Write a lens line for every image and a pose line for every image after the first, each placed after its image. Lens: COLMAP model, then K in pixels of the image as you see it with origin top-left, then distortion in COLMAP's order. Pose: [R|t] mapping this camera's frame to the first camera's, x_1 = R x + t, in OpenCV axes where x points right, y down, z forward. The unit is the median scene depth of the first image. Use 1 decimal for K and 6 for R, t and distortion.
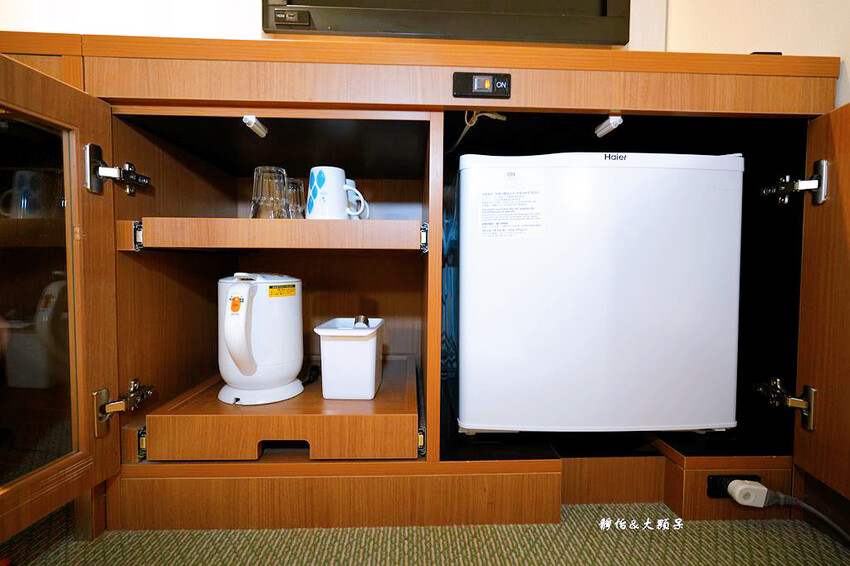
lens RADIAL K [[401.1, 0, 422.2], [0, 401.1, 278.9], [0, 0, 1]] dist [-0.013921, 0.001924]
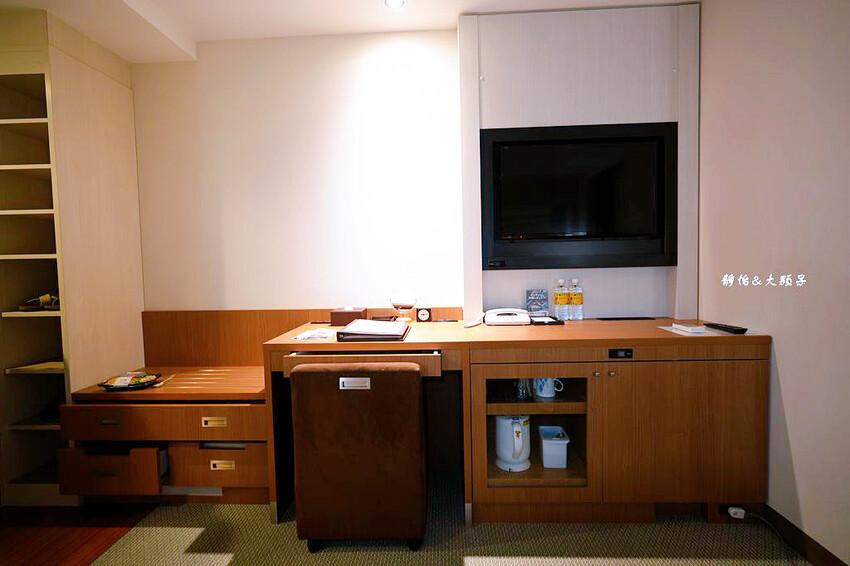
lens RADIAL K [[401.1, 0, 428.0], [0, 401.1, 285.7], [0, 0, 1]] dist [-0.013921, 0.001924]
pose [[0.997600, -0.021451, -0.065834, -0.739945], [0.022584, 0.999609, 0.016509, -0.816479], [0.065454, -0.017956, 0.997694, -1.323124]]
